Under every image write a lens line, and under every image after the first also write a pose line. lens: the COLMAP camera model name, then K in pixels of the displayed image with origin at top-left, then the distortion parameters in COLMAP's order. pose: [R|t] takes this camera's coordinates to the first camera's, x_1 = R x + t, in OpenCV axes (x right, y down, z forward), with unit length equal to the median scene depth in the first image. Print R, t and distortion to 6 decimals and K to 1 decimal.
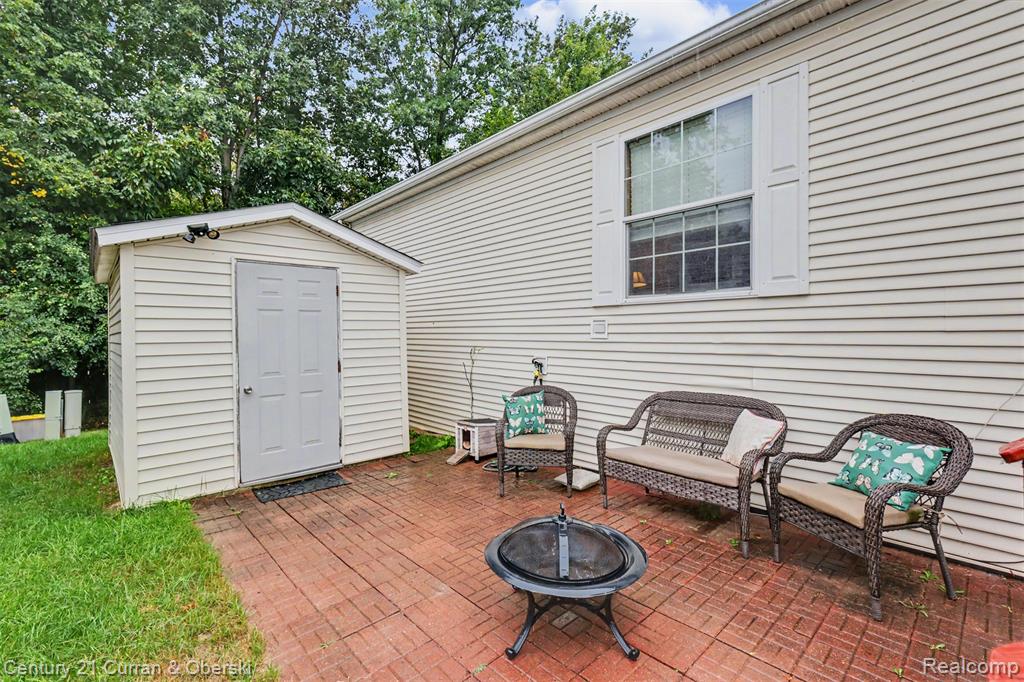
lens RADIAL K [[450.2, 0, 513.4], [0, 450.2, 334.4], [0, 0, 1]] dist [0.002215, 0.000236]
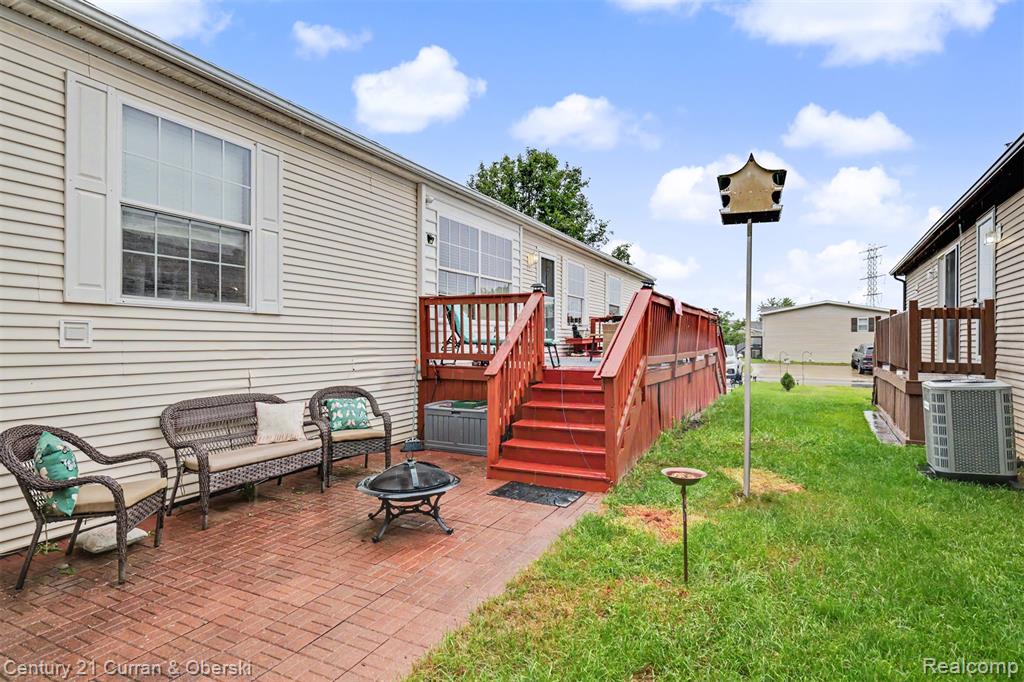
lens RADIAL K [[573.7, 0, 510.8], [0, 573.7, 345.0], [0, 0, 1]] dist [0.000044, -0.000065]
pose [[-0.343711, 0.012699, 0.938989, -1.058652], [0.013275, 0.999874, -0.008664, 0.027020], [-0.938982, 0.009487, -0.343837, 0.769377]]
